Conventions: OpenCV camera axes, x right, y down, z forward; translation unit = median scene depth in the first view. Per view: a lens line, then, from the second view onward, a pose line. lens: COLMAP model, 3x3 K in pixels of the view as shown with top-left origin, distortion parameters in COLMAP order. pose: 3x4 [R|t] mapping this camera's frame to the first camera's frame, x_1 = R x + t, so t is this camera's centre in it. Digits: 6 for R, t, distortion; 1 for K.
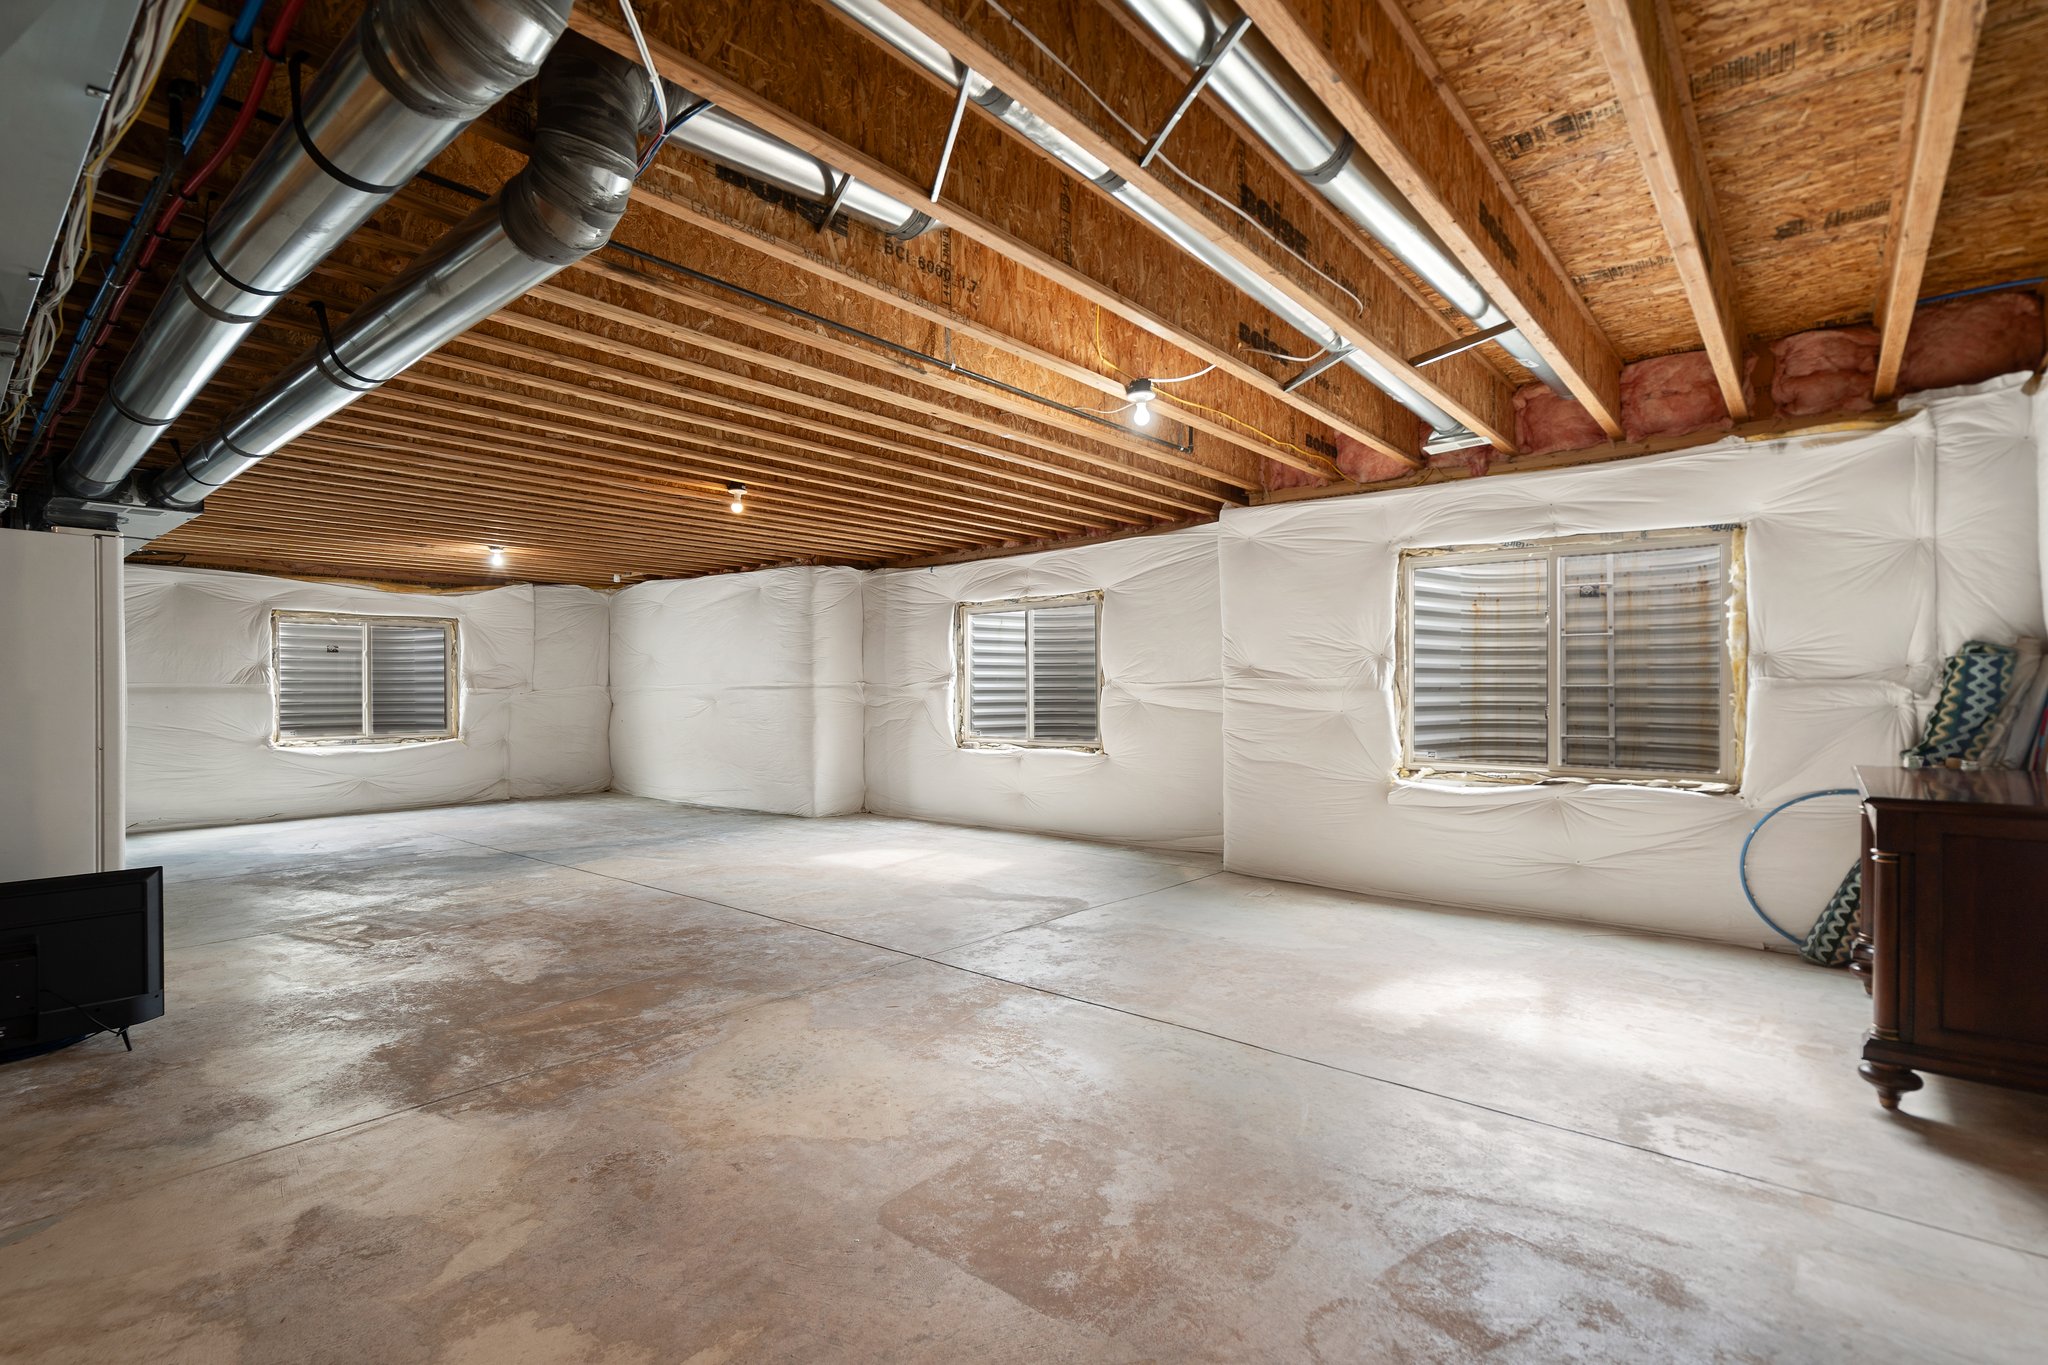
lens RADIAL K [[943.1, 0, 1024.0], [0, 943.1, 682.5], [0, 0, 1]] dist [-0.003512, 0.000118]
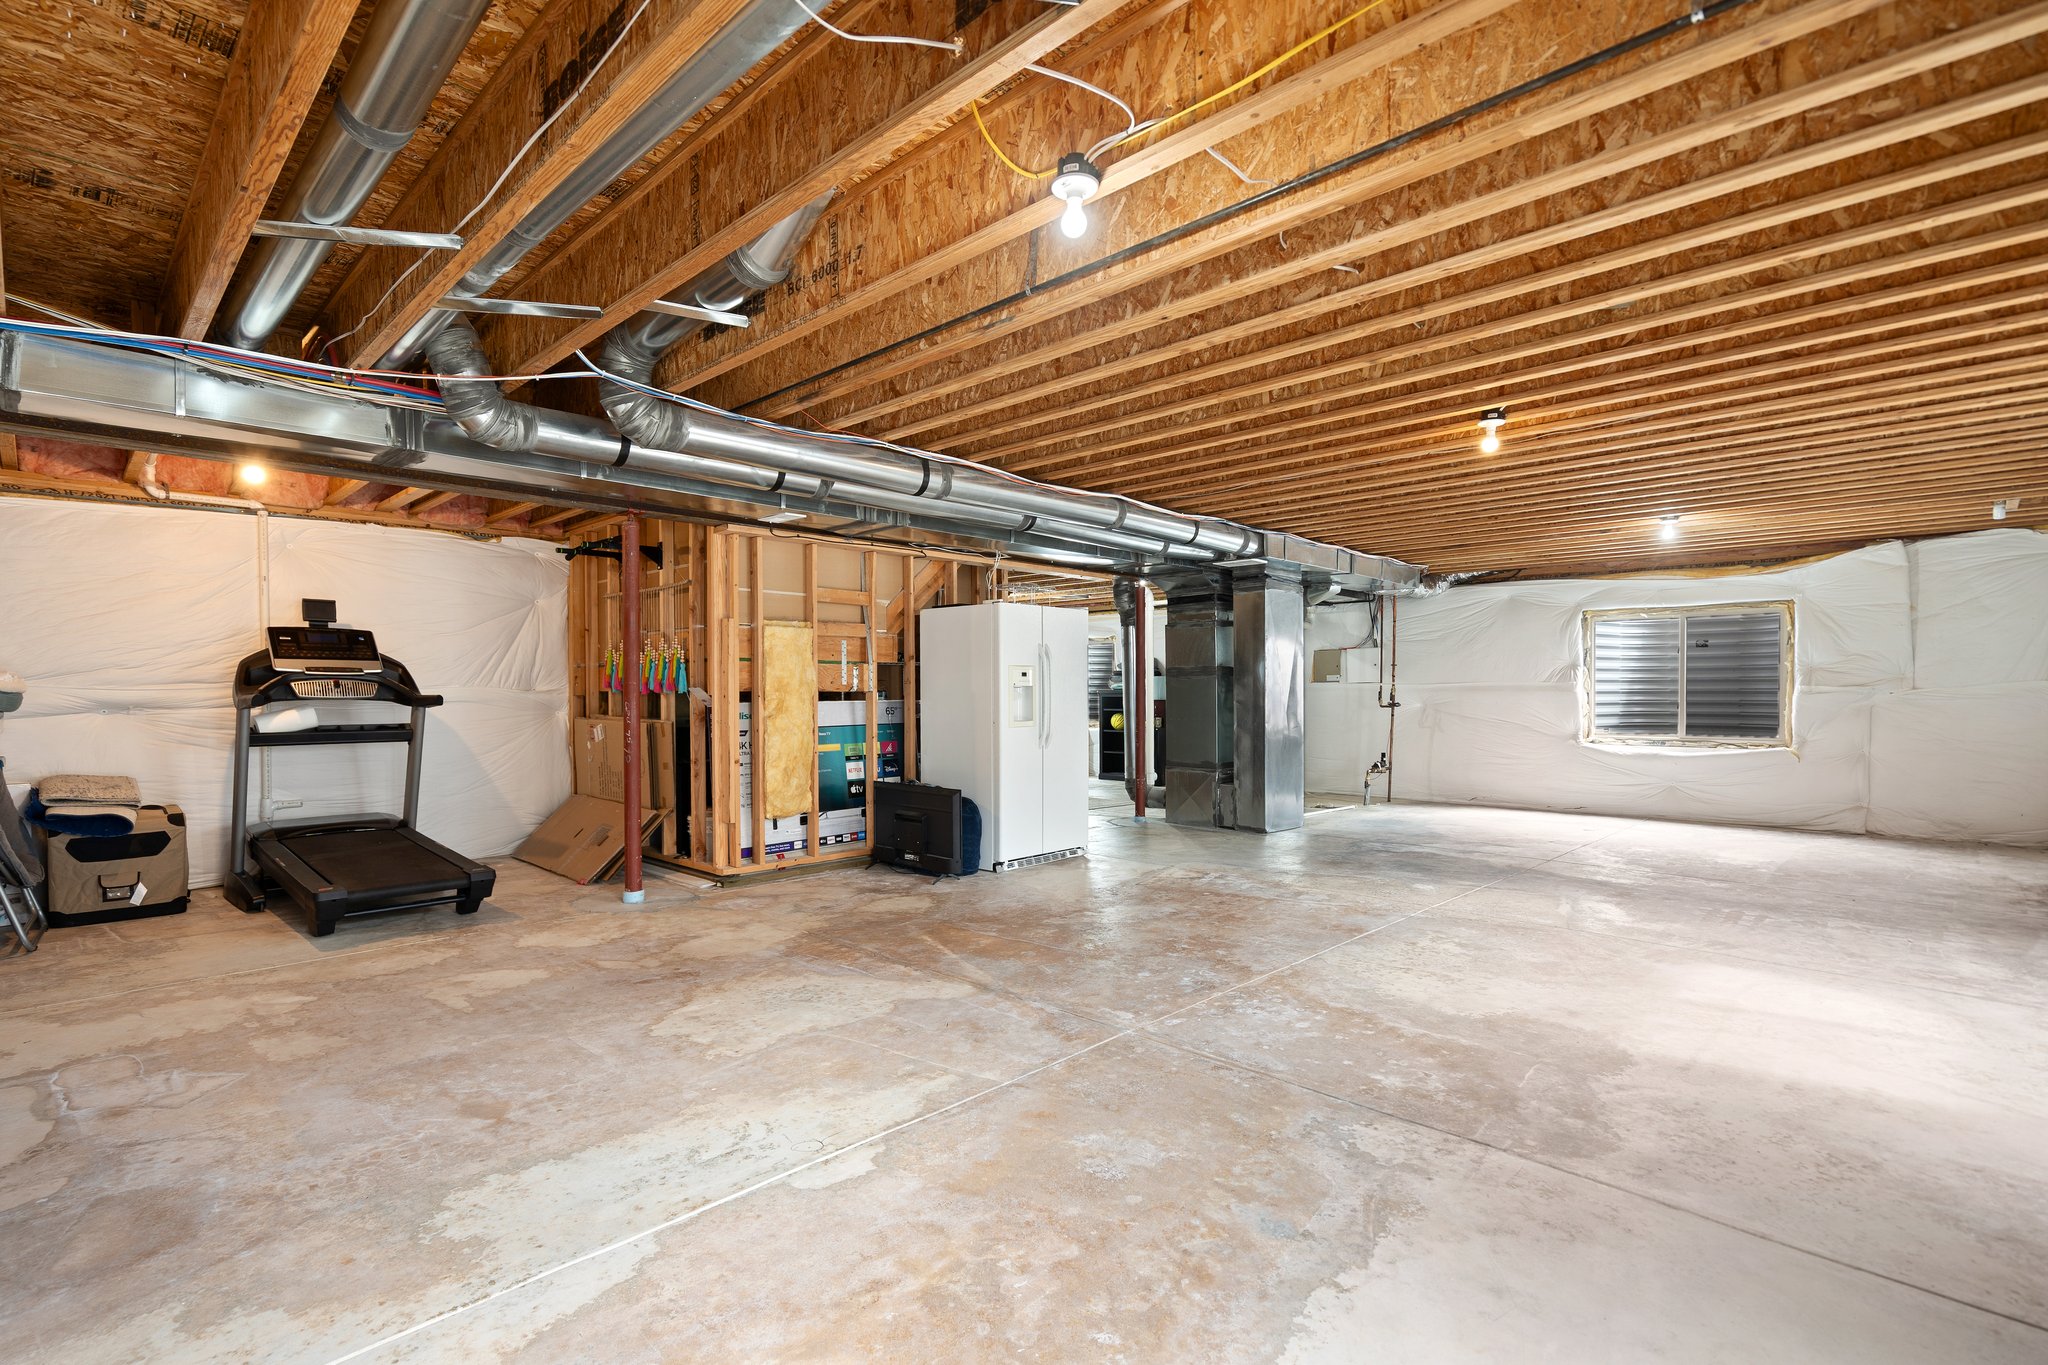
lens RADIAL K [[984.1, 0, 1020.1], [0, 984.1, 700.5], [0, 0, 1]] dist [-0.002181, 0.000281]
pose [[-0.080111, 0.013197, -0.996699, 0.696625], [0.009435, 0.999878, 0.012480, 0.004504], [0.996741, -0.008404, -0.080226, 0.959342]]
